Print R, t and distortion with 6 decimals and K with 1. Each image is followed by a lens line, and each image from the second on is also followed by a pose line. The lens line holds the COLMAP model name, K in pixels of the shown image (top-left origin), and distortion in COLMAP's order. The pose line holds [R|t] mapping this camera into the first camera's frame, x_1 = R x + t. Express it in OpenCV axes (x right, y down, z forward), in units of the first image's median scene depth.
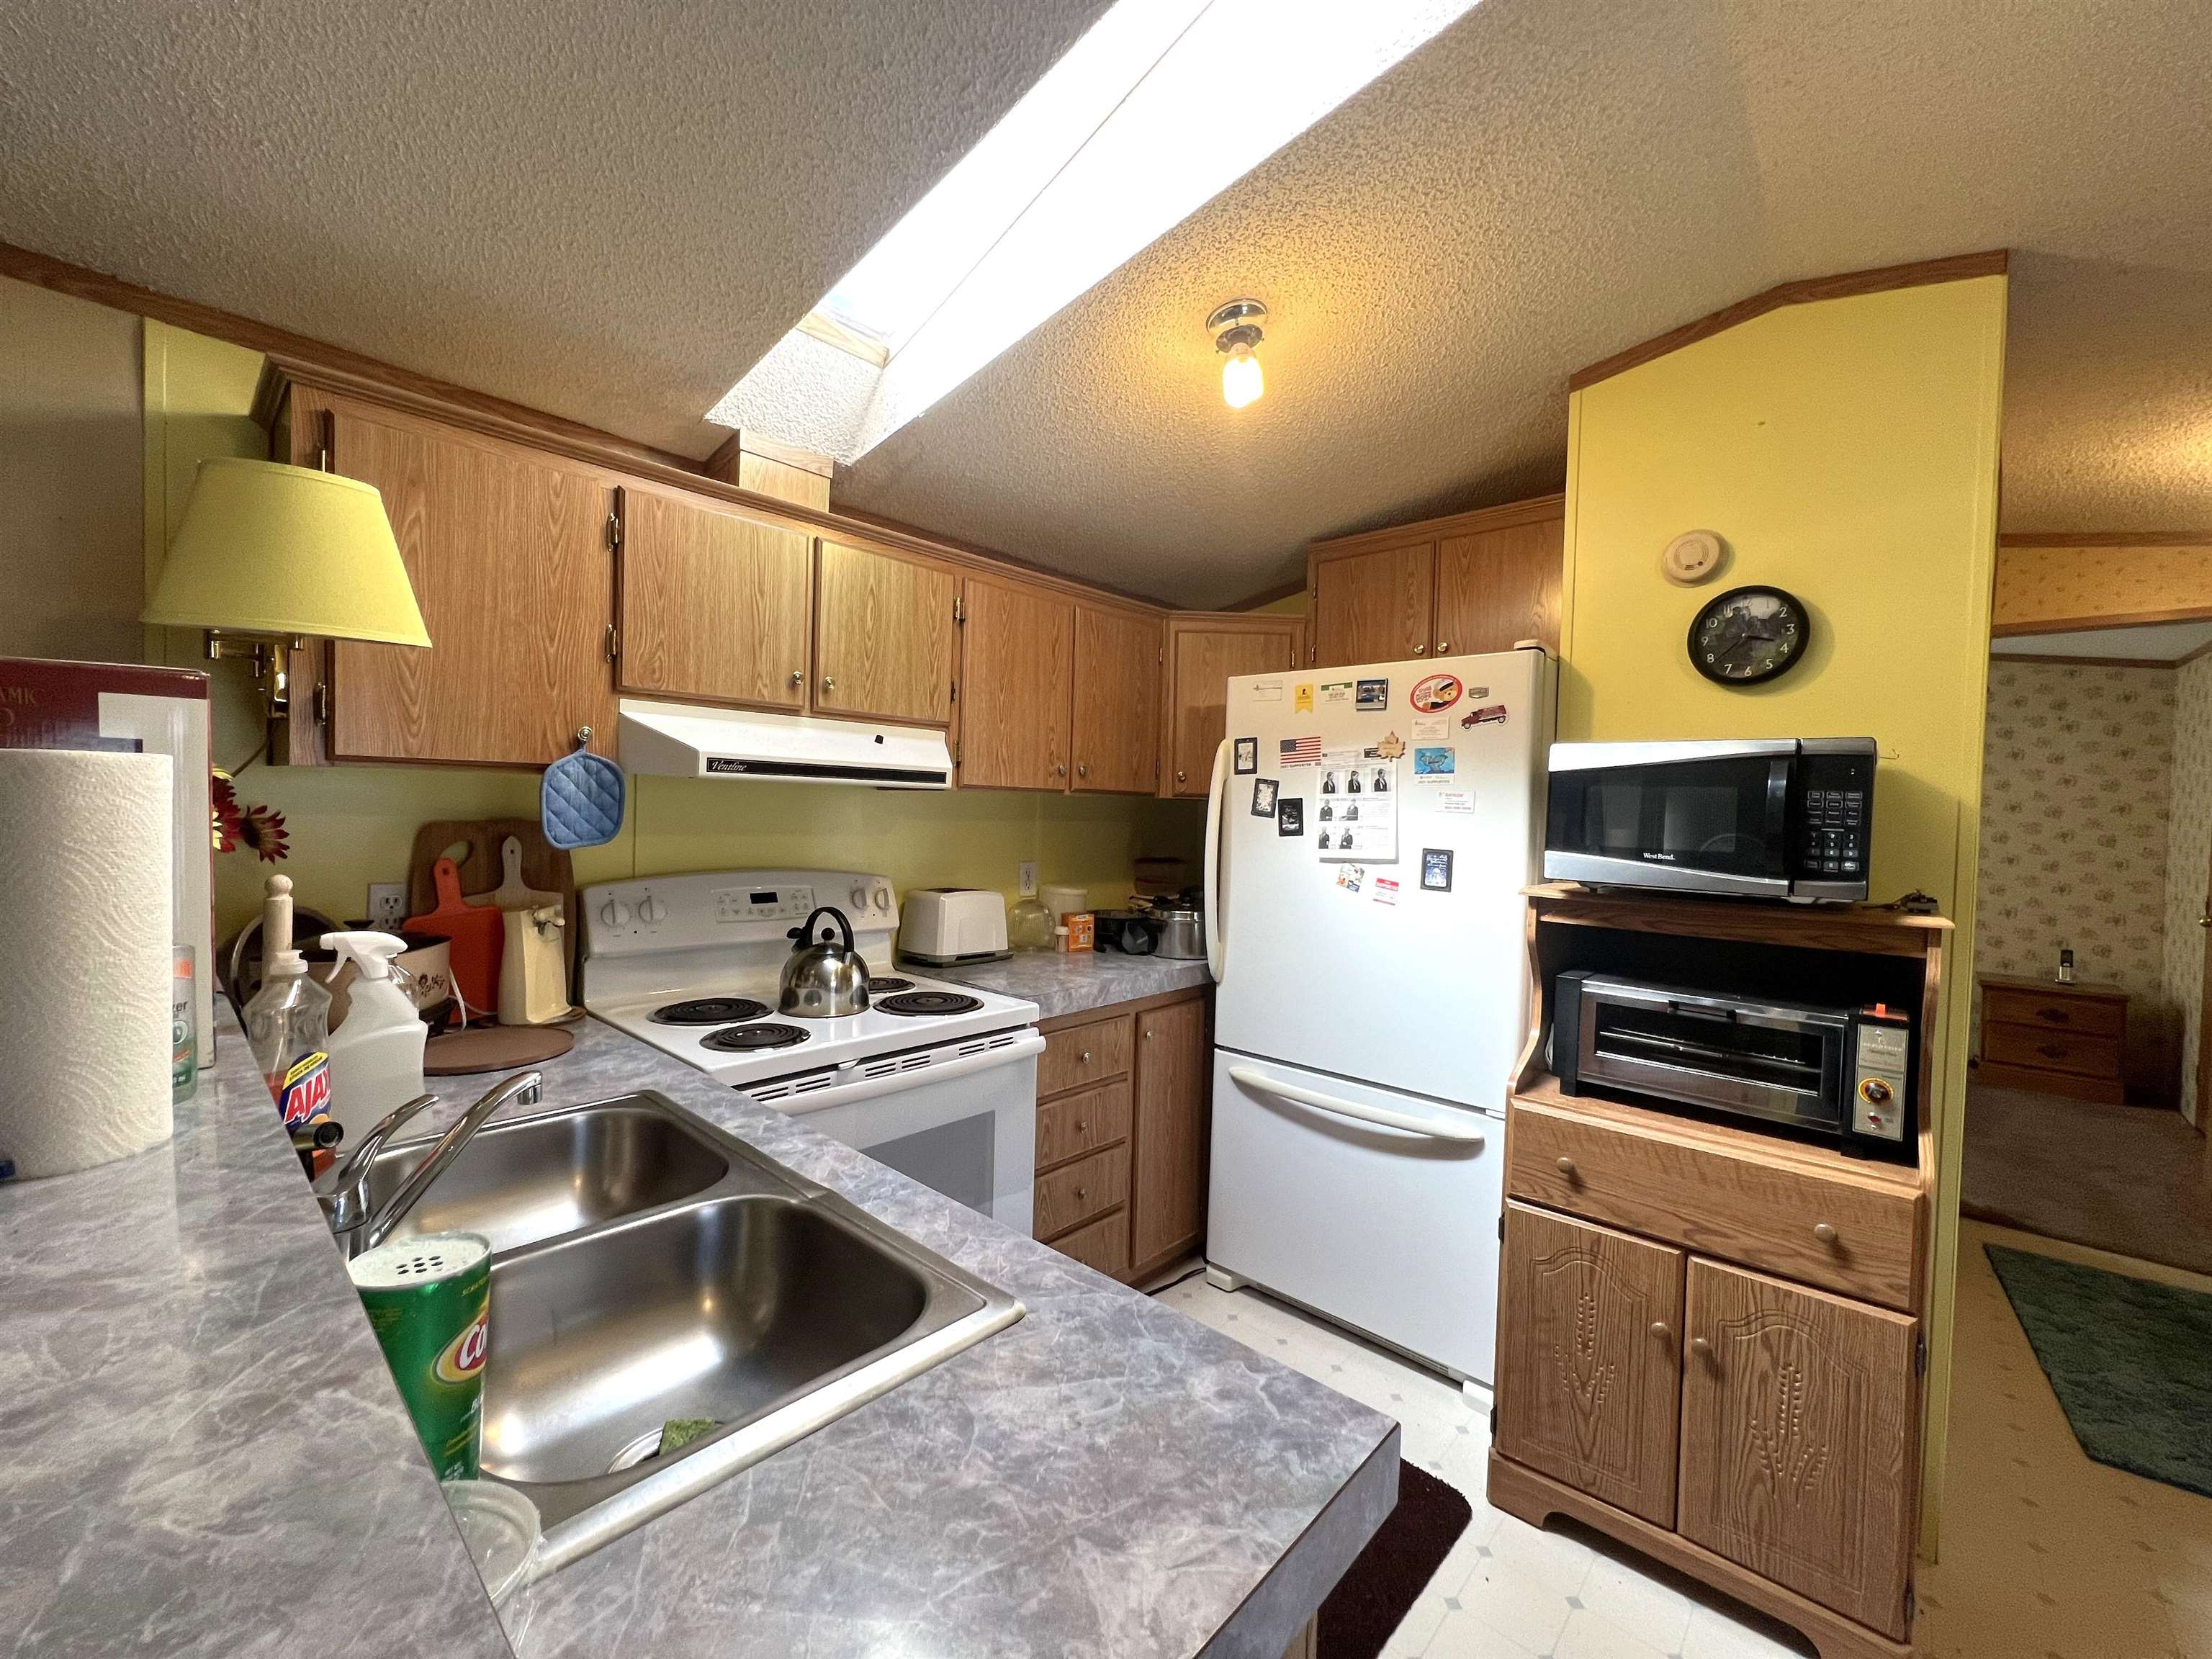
lens RADIAL K [[878.6, 0, 1106.0], [0, 878.6, 829.5], [0, 0, 1]] dist [0.000344, -0.000054]
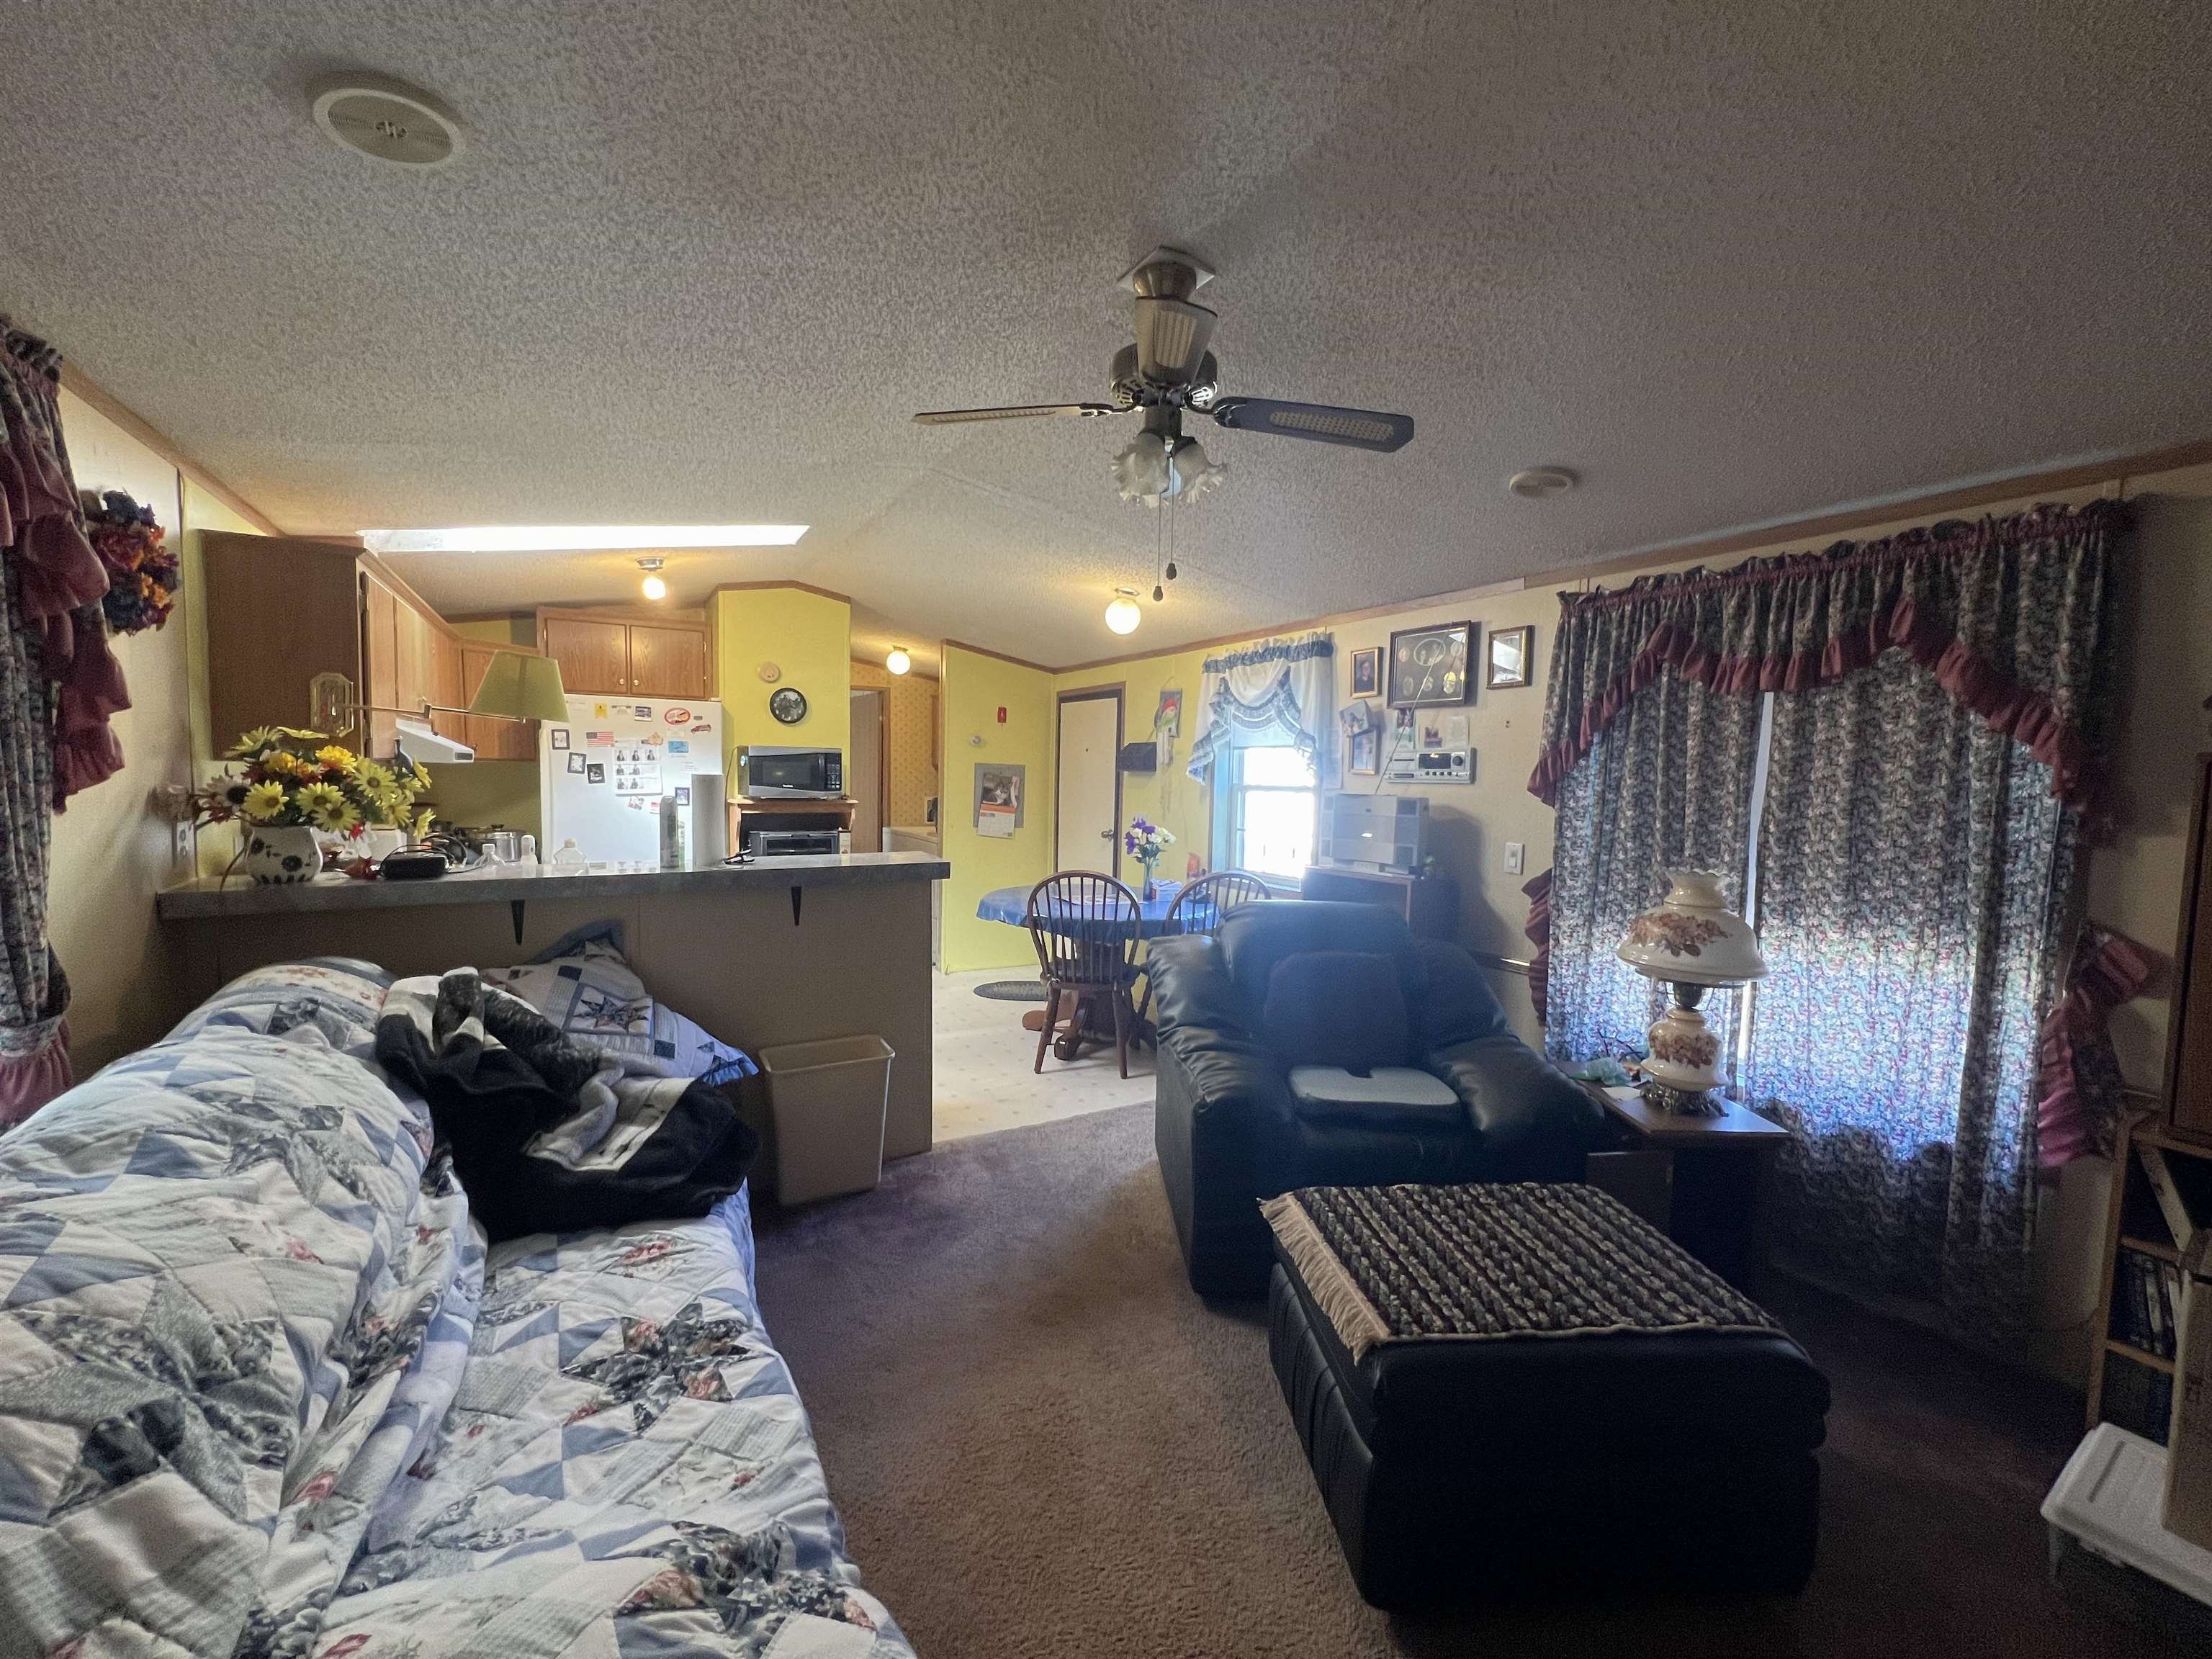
lens RADIAL K [[880.1, 0, 1106.0], [0, 880.1, 829.5], [0, 0, 1]] dist [-0.001457, -0.000294]
pose [[0.288218, -0.084258, 0.953851, -1.582803], [0.011041, 0.996347, 0.084676, -0.051622], [-0.957501, -0.013874, 0.288095, -0.729686]]
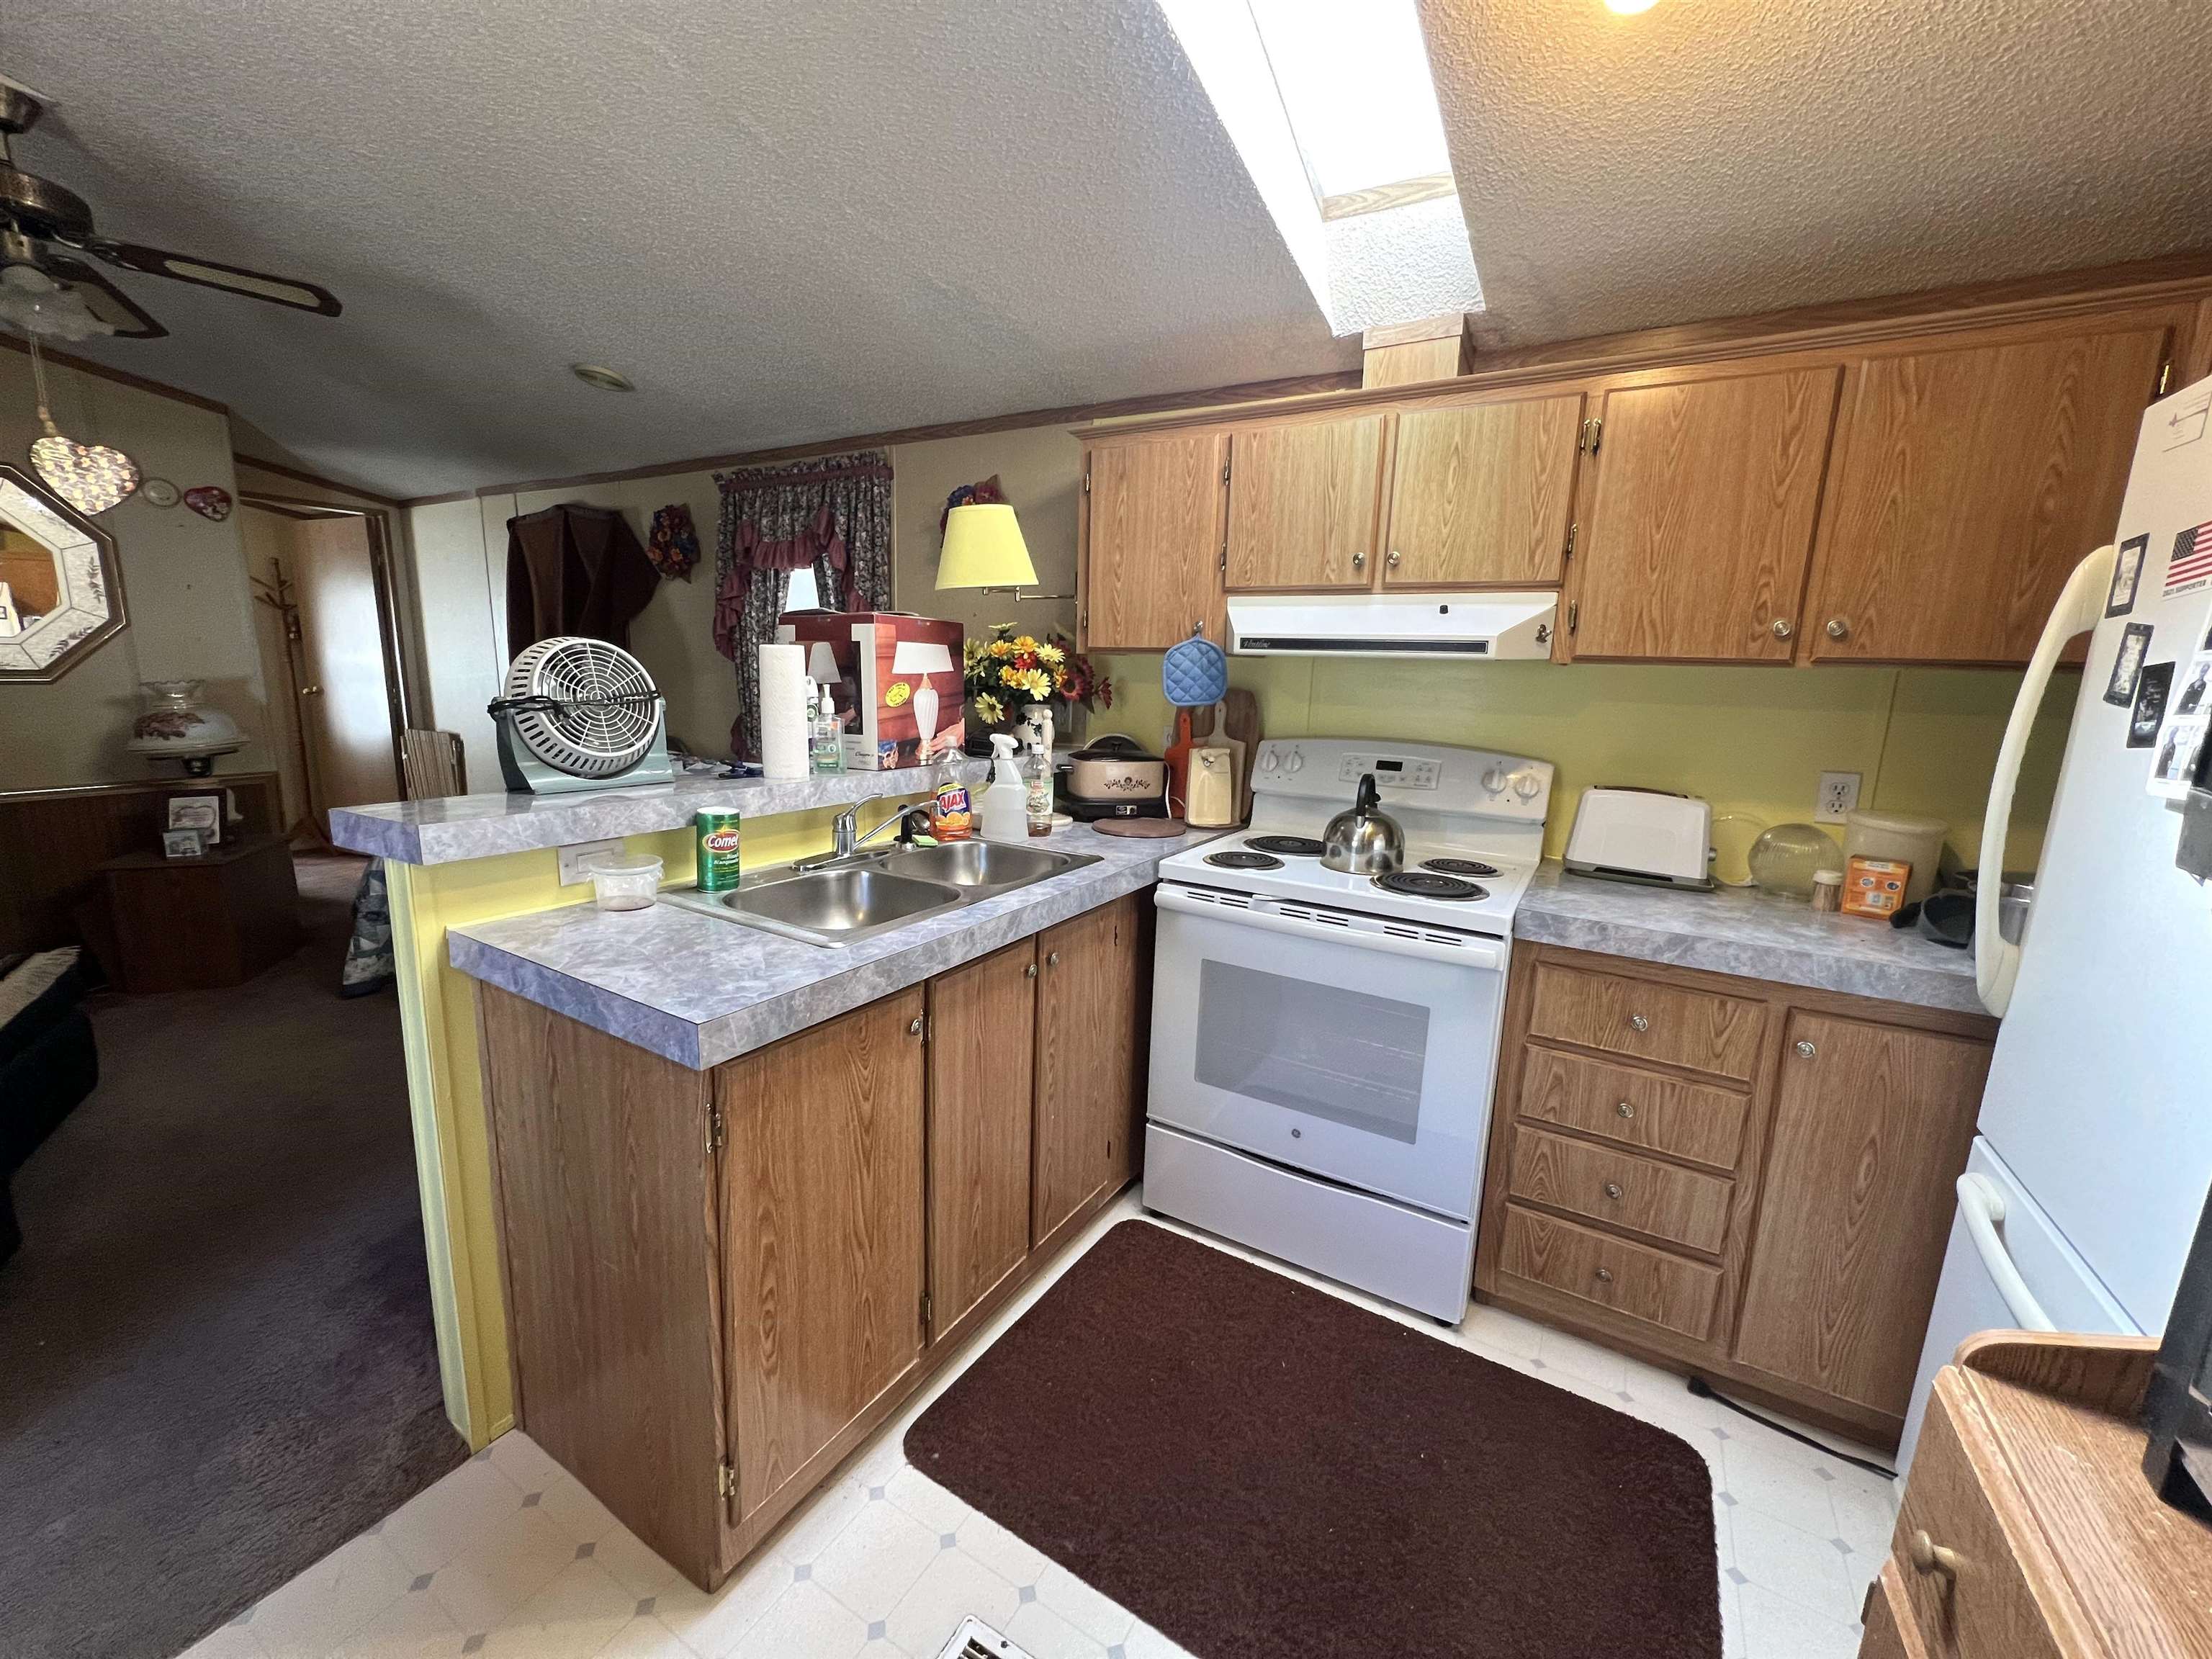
lens RADIAL K [[880.1, 0, 1106.0], [0, 880.1, 829.5], [0, 0, 1]] dist [-0.001457, -0.000294]
pose [[0.203371, 0.158033, -0.966264, 0.688089], [-0.048880, 0.987296, 0.151185, 0.008619], [0.977881, 0.016484, 0.208512, 0.474887]]
